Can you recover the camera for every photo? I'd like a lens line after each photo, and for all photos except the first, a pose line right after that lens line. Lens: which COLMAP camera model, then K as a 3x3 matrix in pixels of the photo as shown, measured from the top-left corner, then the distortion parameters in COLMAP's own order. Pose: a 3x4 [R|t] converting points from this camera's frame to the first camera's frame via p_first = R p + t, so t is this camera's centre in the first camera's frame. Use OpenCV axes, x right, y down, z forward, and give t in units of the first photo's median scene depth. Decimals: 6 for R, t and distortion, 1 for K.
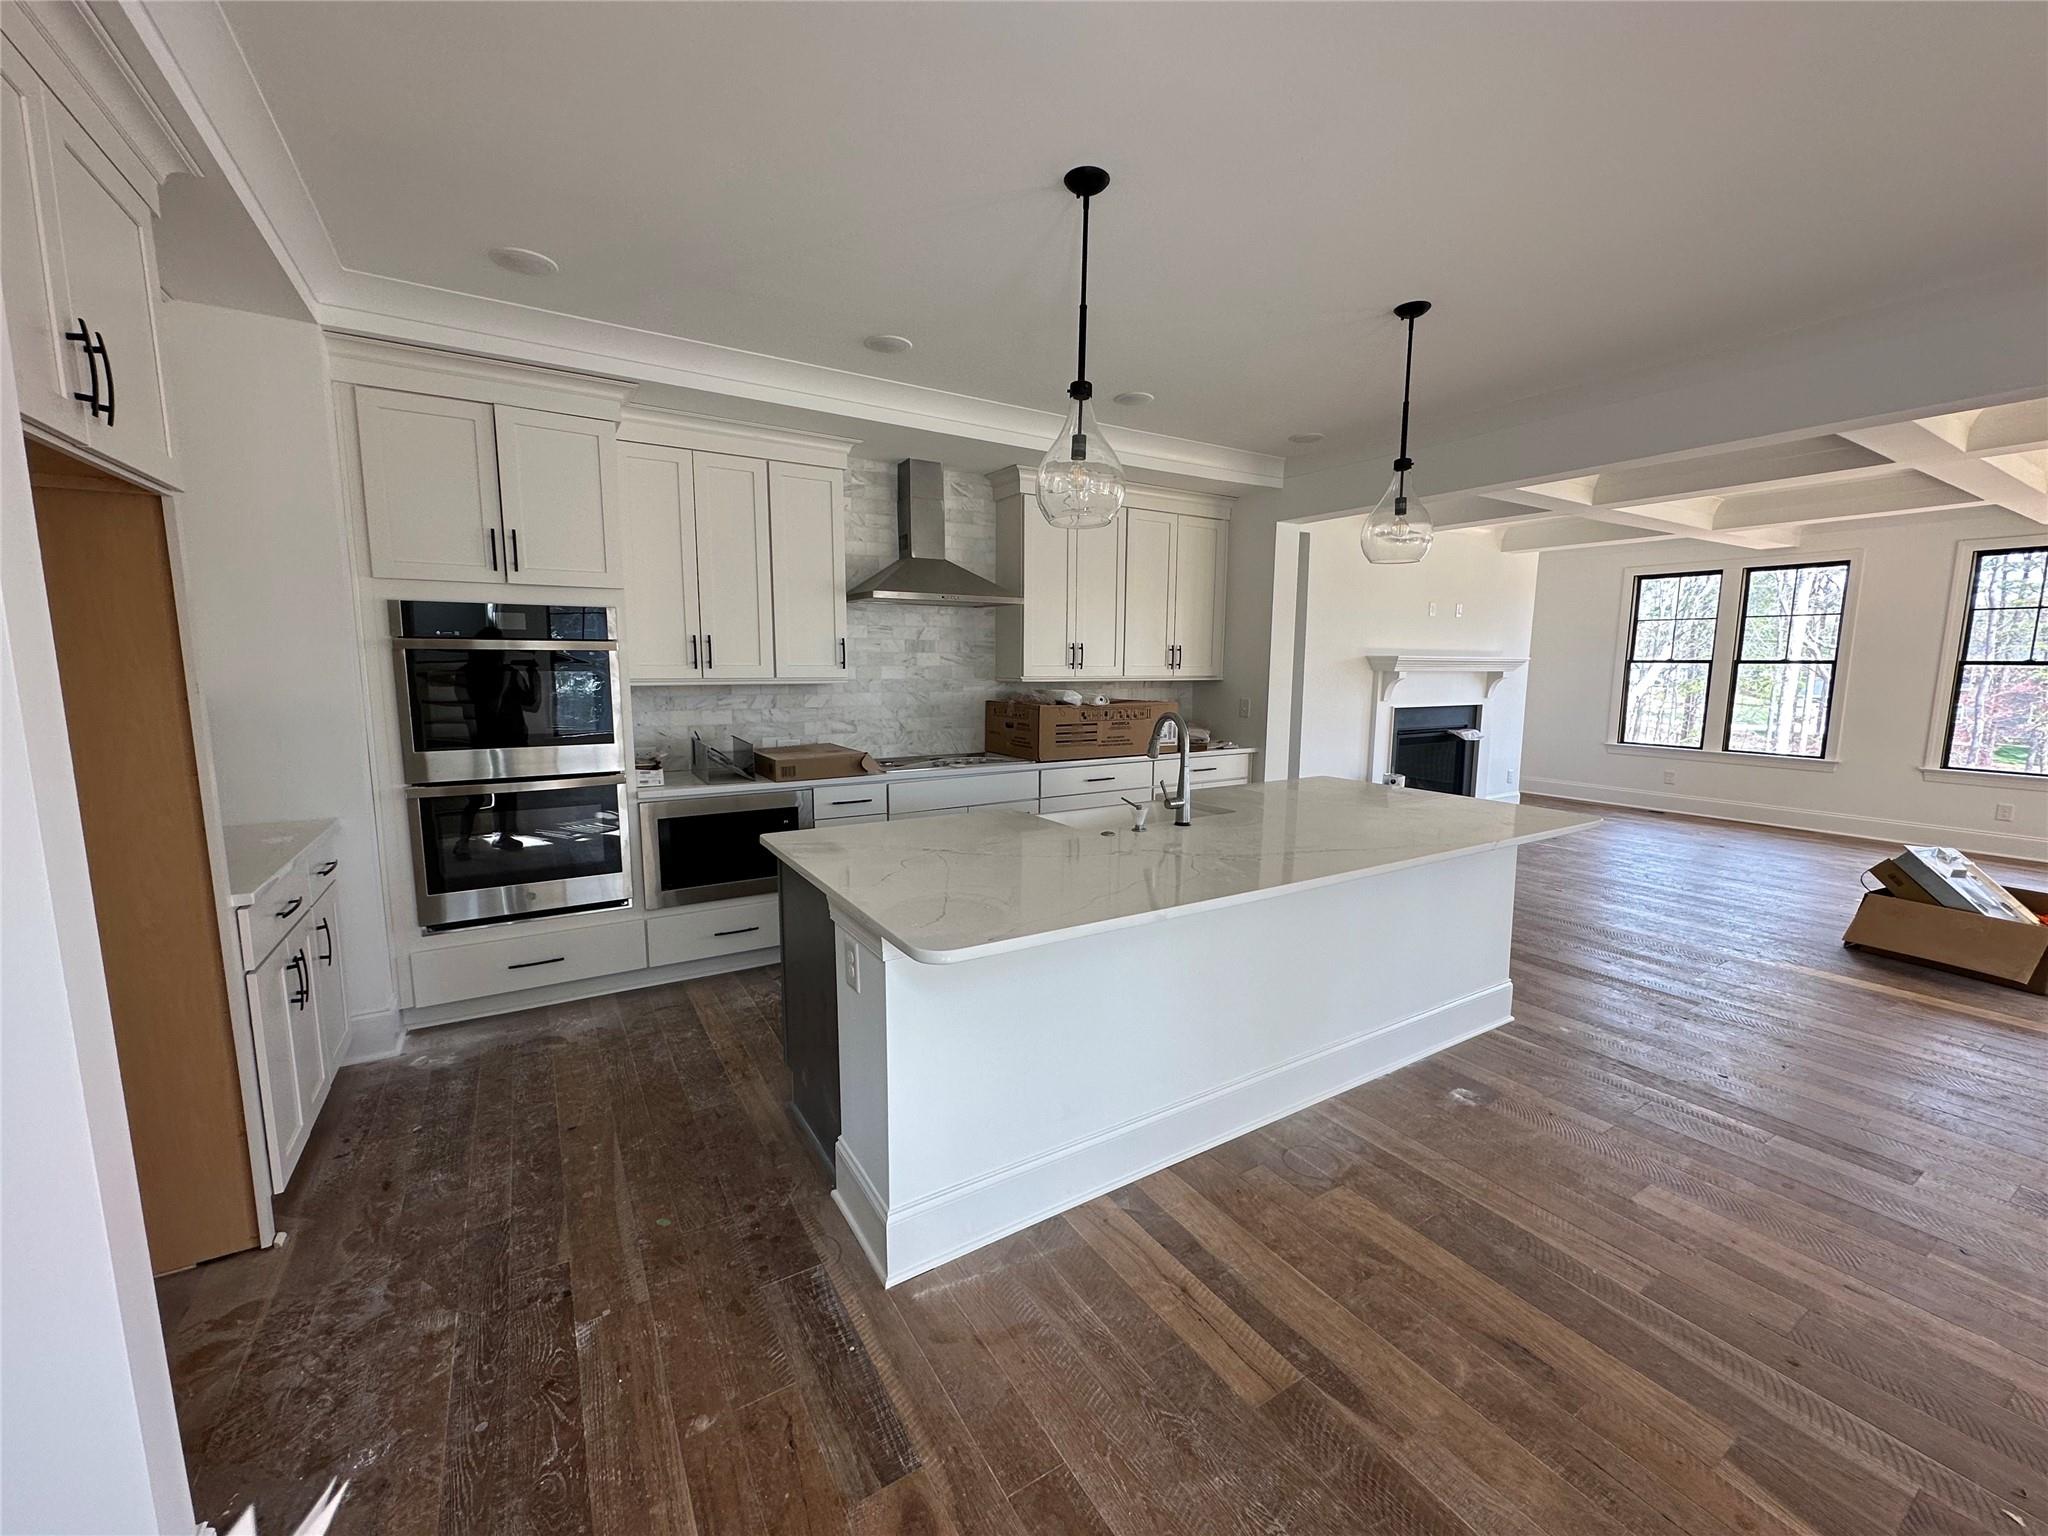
lens RADIAL K [[813.3, 0, 1027.6], [0, 813.3, 768.7], [0, 0, 1]] dist [-0.001873, 0.000221]
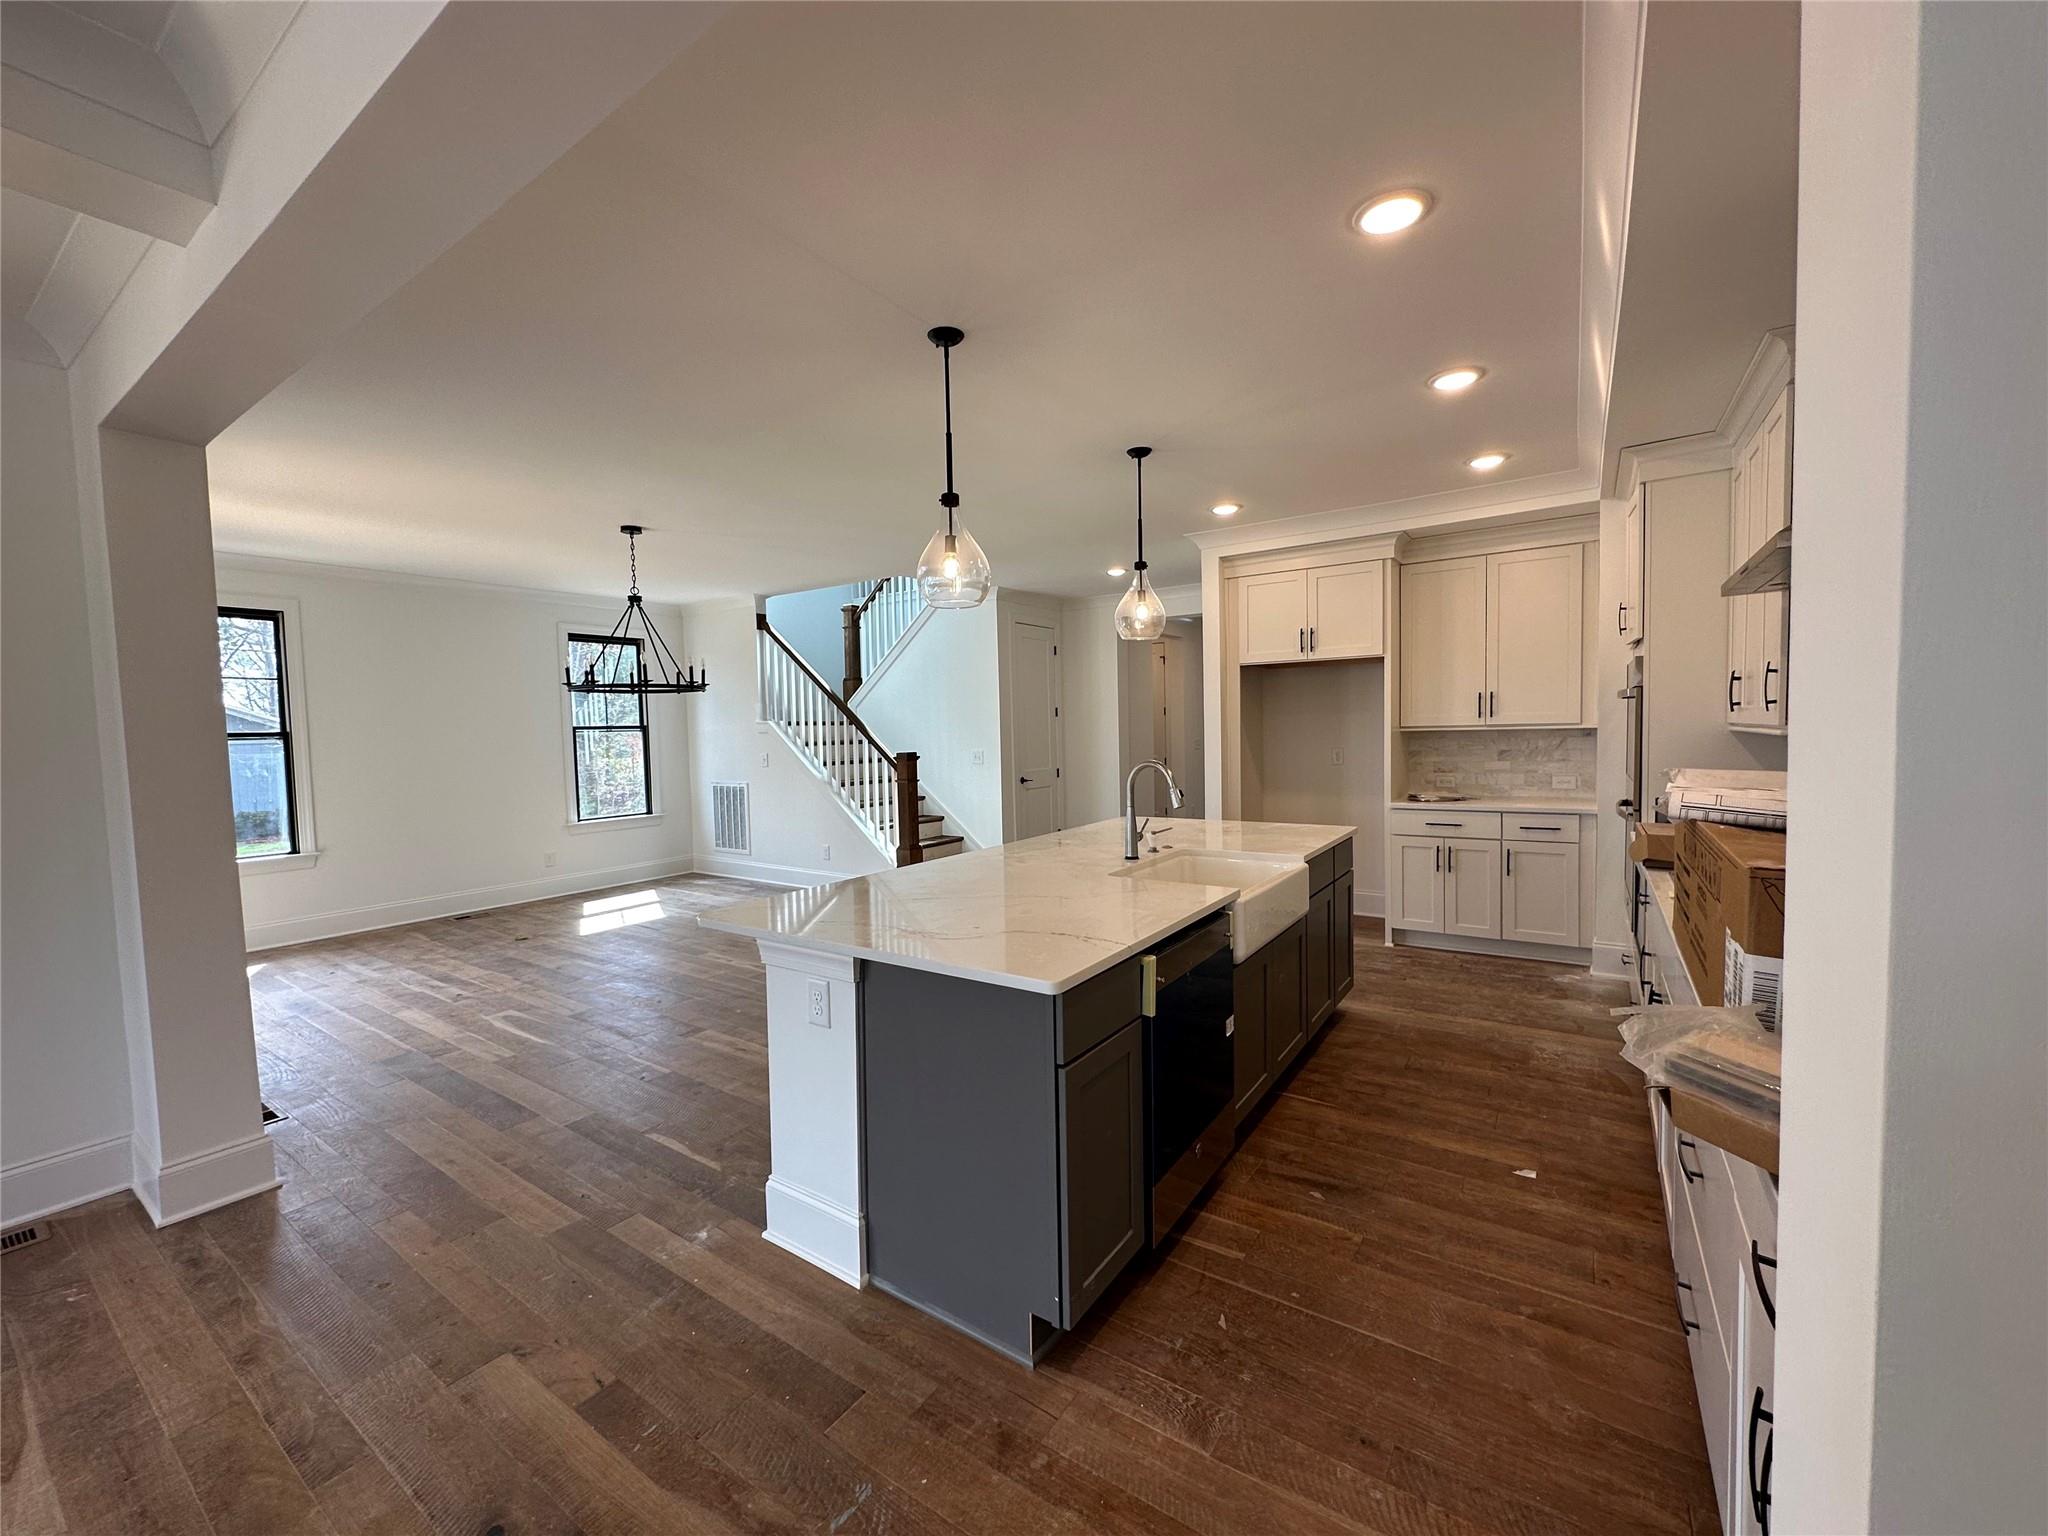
lens RADIAL K [[813.3, 0, 1025.3], [0, 813.3, 768.5], [0, 0, 1]] dist [-0.001873, 0.000221]
pose [[-0.914678, 0.036933, -0.402493, 0.563469], [-0.034170, 0.985185, 0.168054, -0.173127], [0.402737, 0.167468, -0.899865, 1.406333]]
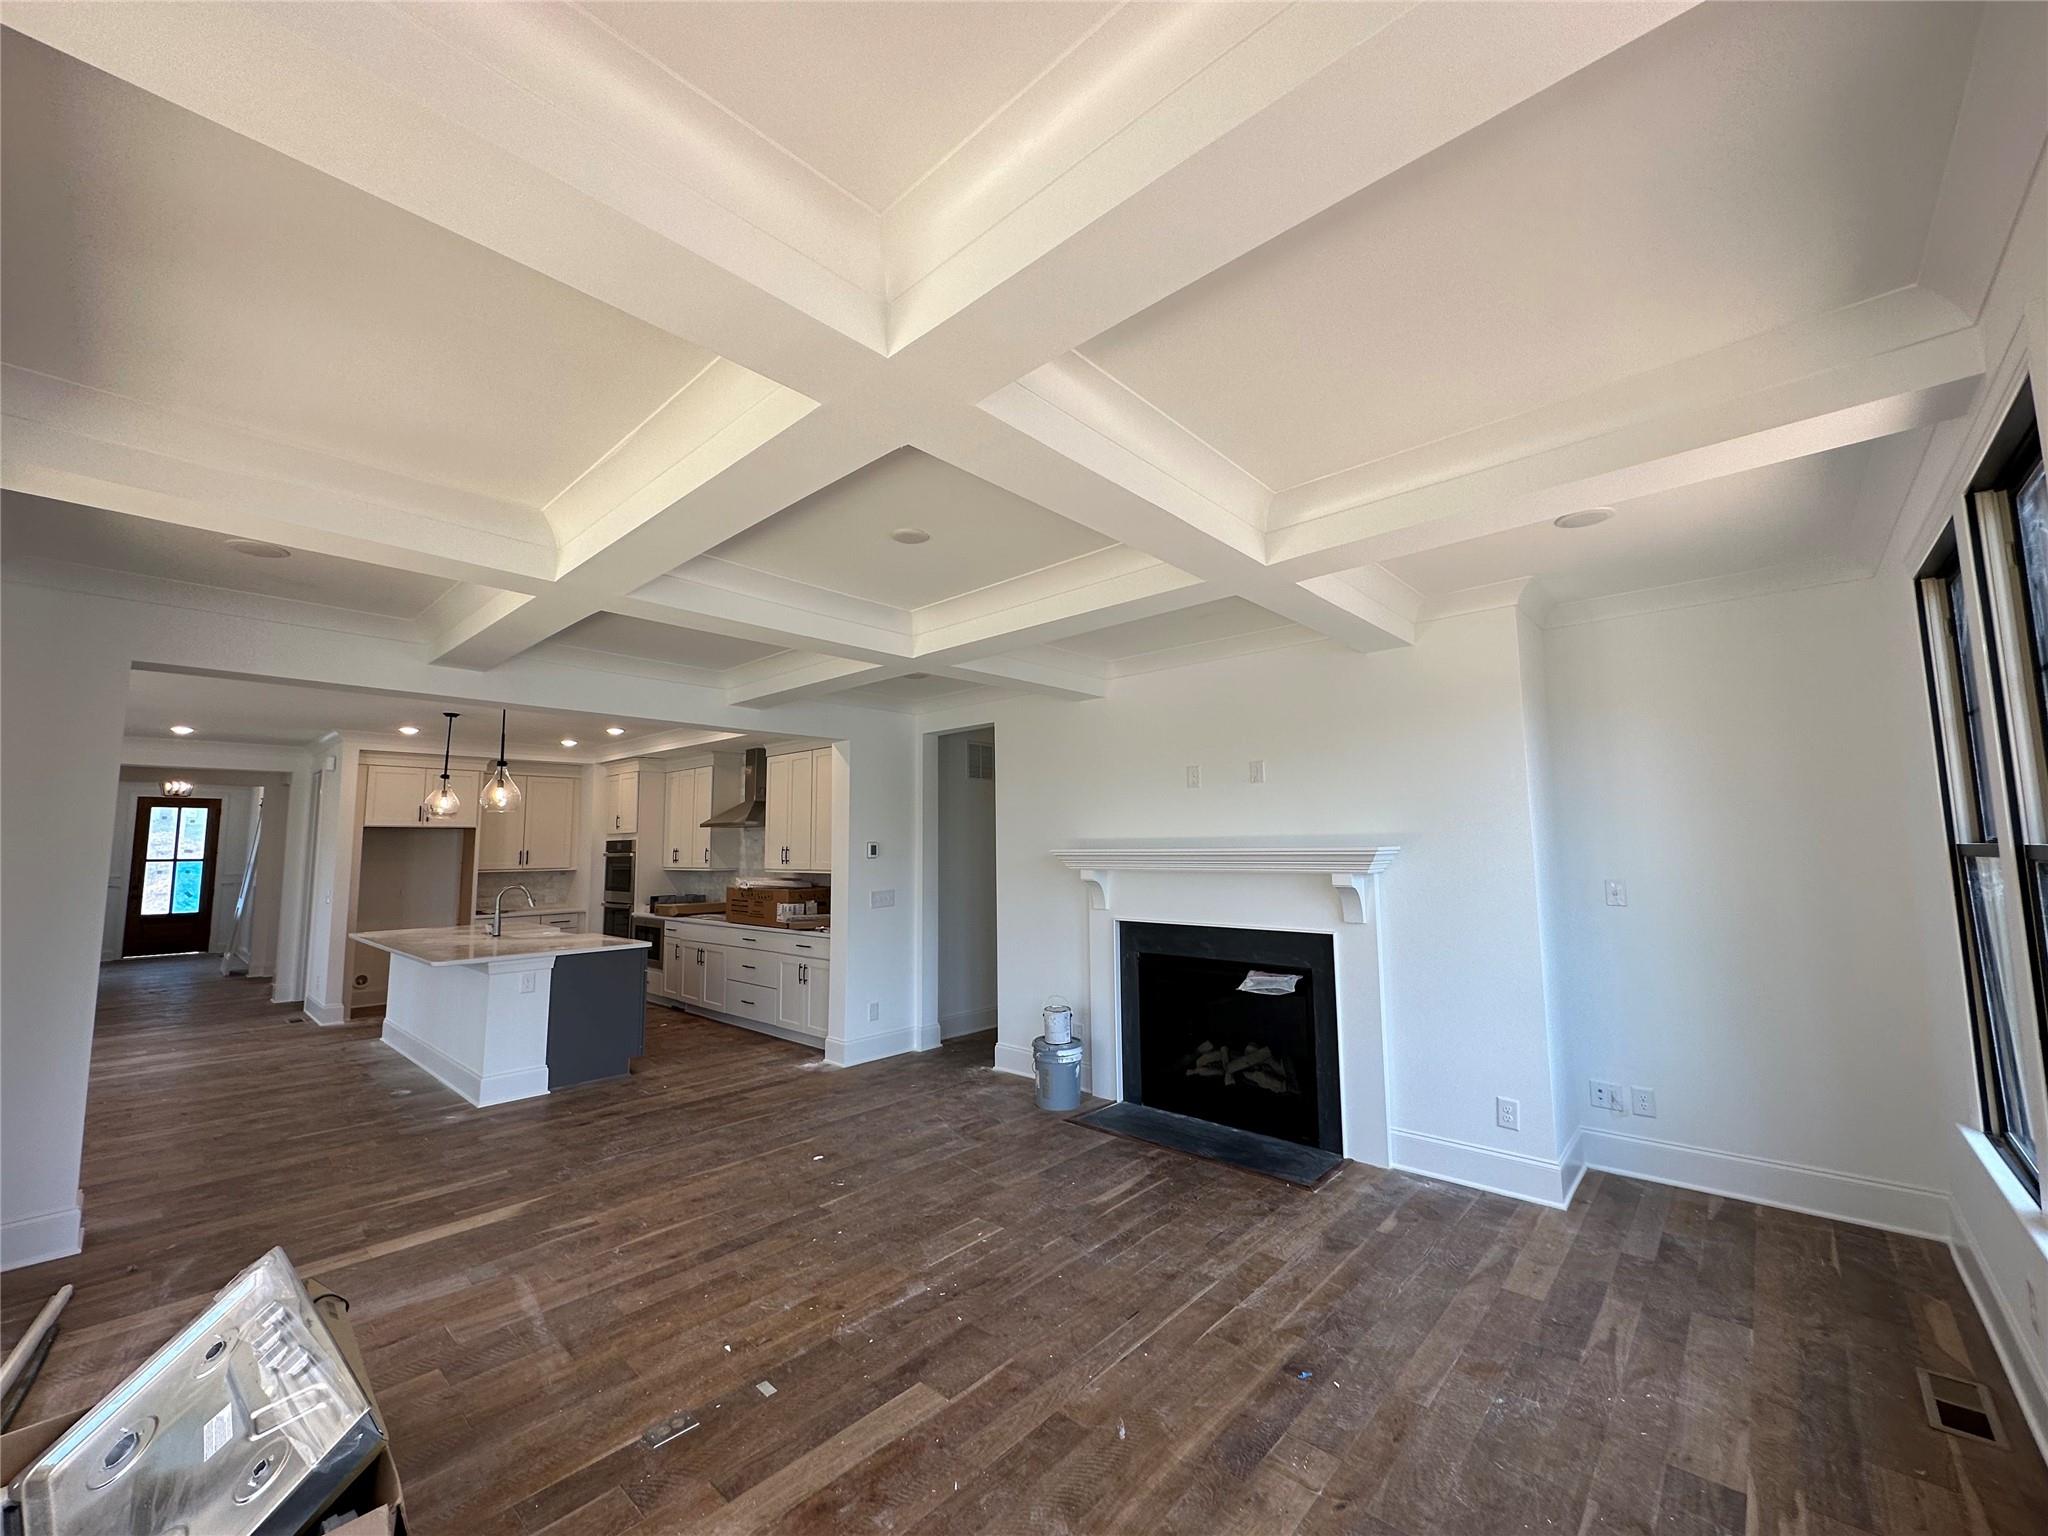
lens RADIAL K [[813.3, 0, 1023.1], [0, 813.3, 766.9], [0, 0, 1]] dist [-0.001873, 0.000221]
pose [[0.271608, -0.105478, -0.956610, 1.999738], [-0.113852, 0.983475, -0.140766, -0.172455], [0.955650, 0.147145, 0.255110, 1.265941]]
